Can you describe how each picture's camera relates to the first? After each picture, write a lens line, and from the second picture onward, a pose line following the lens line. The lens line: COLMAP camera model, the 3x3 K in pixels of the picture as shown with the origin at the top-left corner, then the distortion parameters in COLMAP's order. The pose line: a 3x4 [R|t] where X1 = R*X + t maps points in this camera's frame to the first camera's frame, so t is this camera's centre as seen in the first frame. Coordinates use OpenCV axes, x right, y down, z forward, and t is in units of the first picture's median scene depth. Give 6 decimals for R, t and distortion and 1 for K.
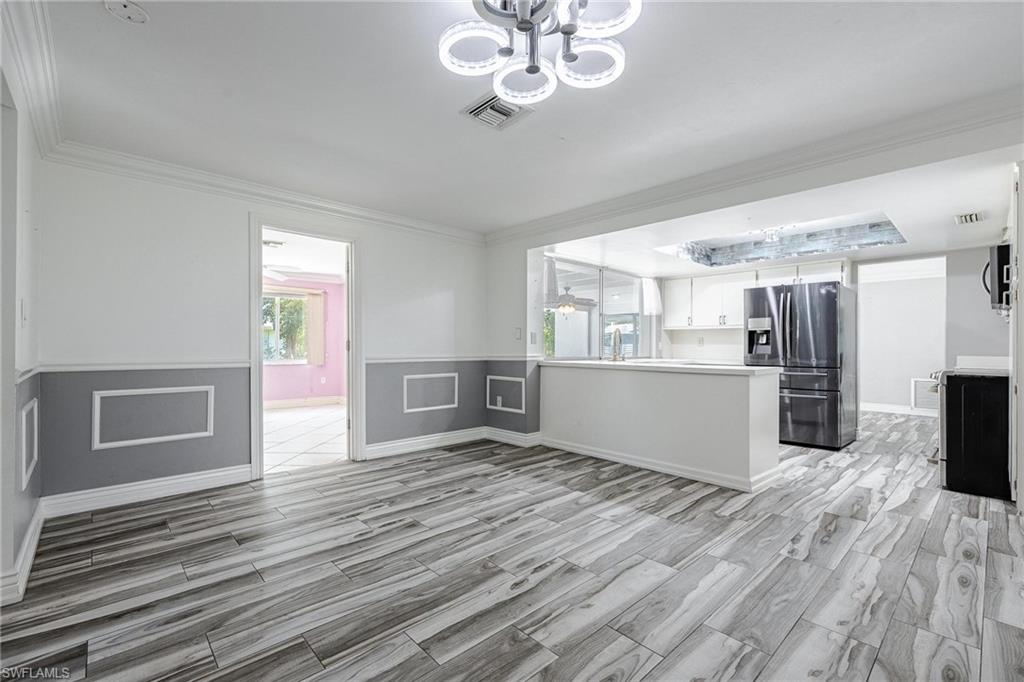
lens RADIAL K [[447.9, 0, 497.5], [0, 447.9, 347.8], [0, 0, 1]] dist [0.001868, 0.000279]
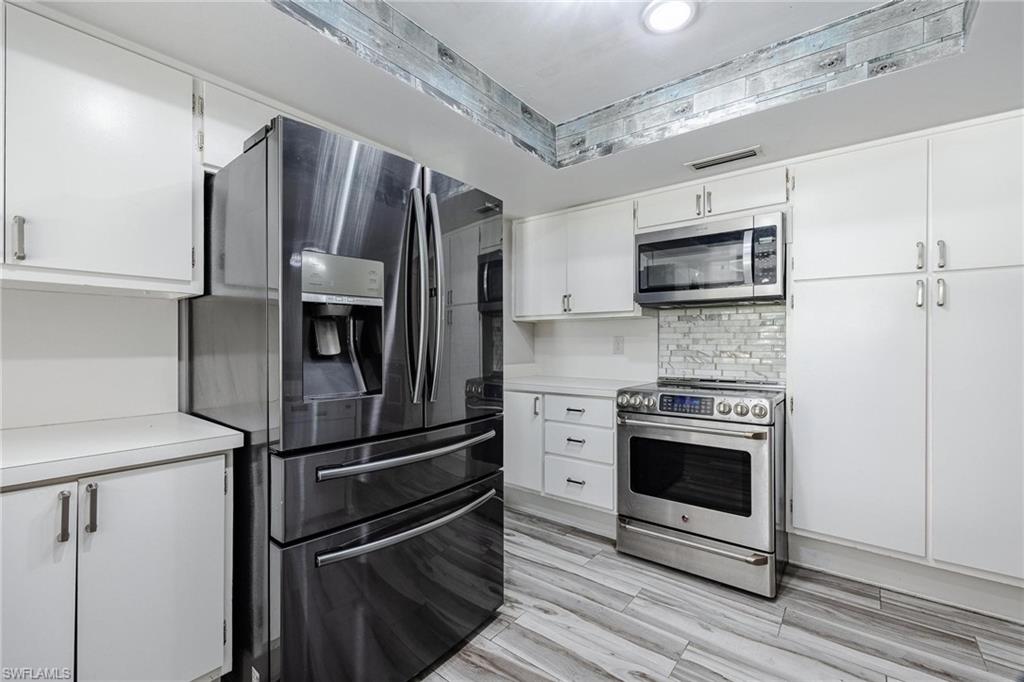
lens RADIAL K [[438.3, 0, 519.0], [0, 438.3, 342.8], [0, 0, 1]] dist [0.001084, 0.000182]
pose [[-0.169933, -0.004231, 0.985447, 0.400771], [0.002884, 0.999984, 0.004790, -0.023224], [-0.985451, 0.003656, -0.169918, 1.178763]]
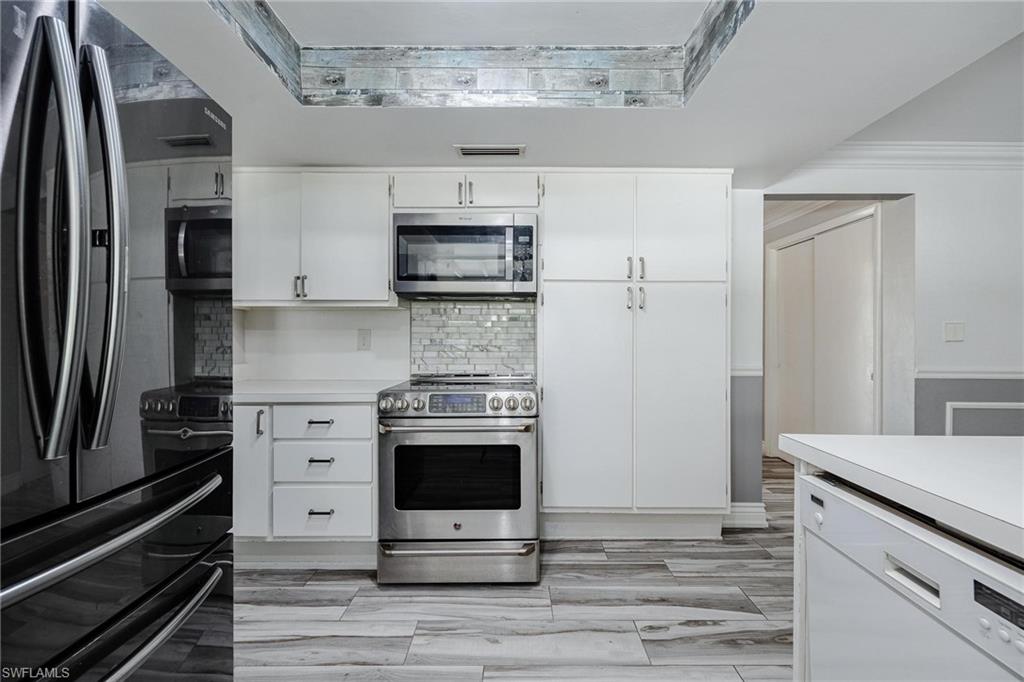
lens RADIAL K [[431.5, 0, 519.1], [0, 431.5, 338.4], [0, 0, 1]] dist [0.001594, 0.000335]
pose [[-0.741915, -0.006663, 0.670461, 0.511482], [-0.001986, 0.999968, 0.007740, -0.022485], [-0.670491, 0.004411, -0.741904, 1.203780]]
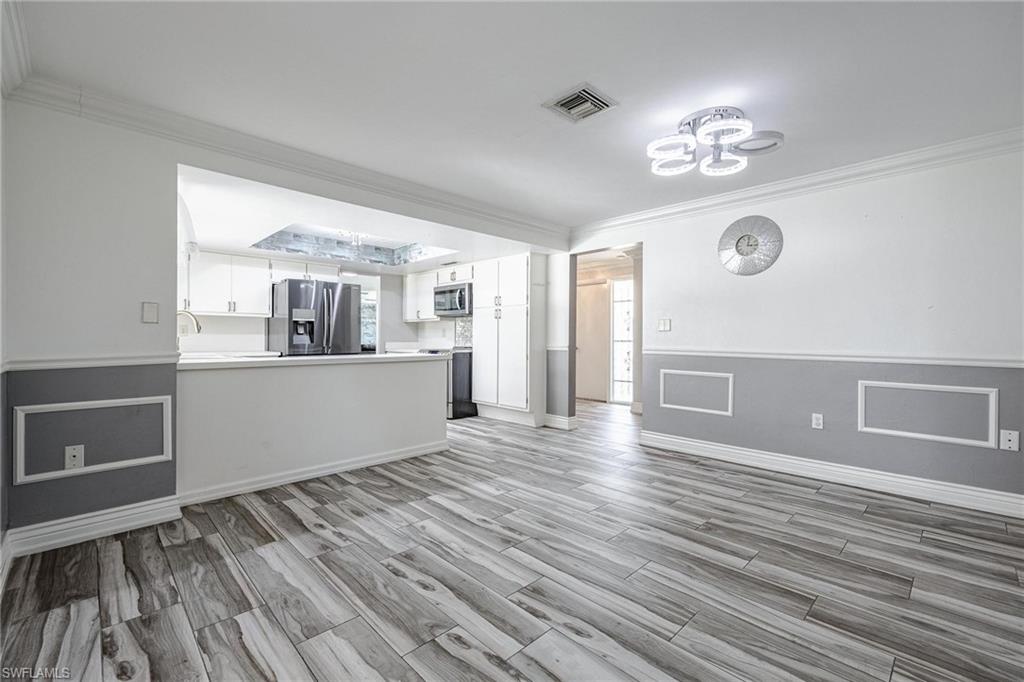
lens RADIAL K [[441.2, 0, 512.0], [0, 441.2, 341.0], [0, 0, 1]] dist [0.001688, 0.000142]
pose [[-0.043012, -0.012469, 0.998997, -0.577109], [0.001517, 0.999920, 0.012545, -0.005672], [-0.999073, 0.002055, -0.042989, 0.699046]]
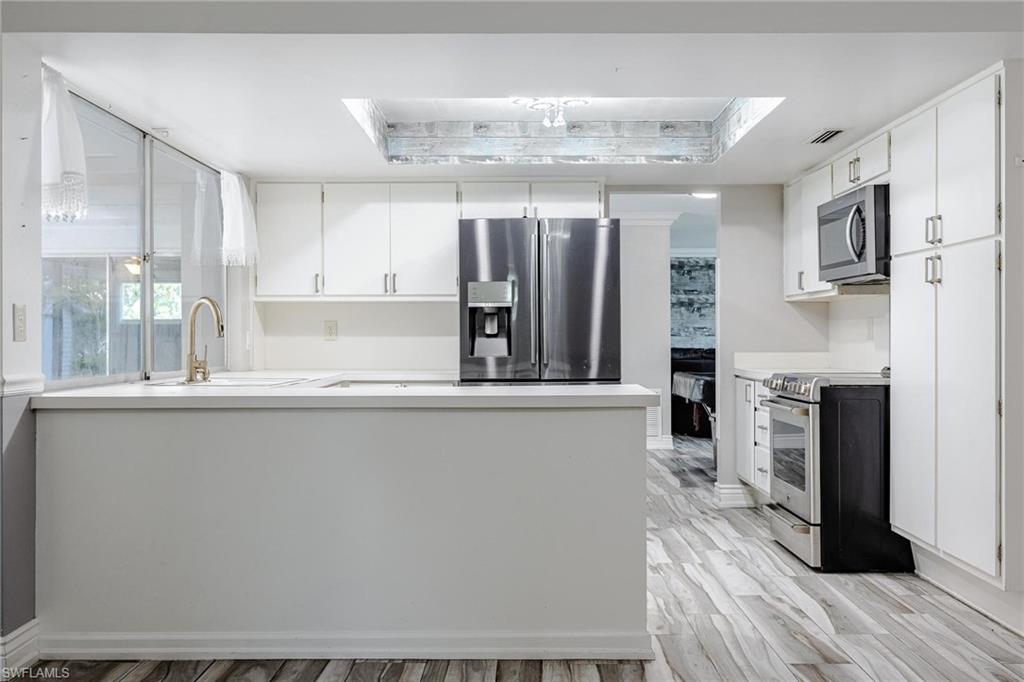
lens RADIAL K [[990.6, 0, 512.0], [0, 990.6, 341.0], [0, 0, 1]] dist [0.007022, 0.008946]
pose [[0.671438, -0.010530, 0.740986, -0.237568], [0.009241, 0.999940, 0.005836, -0.011135], [-0.741003, 0.002929, 0.671495, 0.332686]]
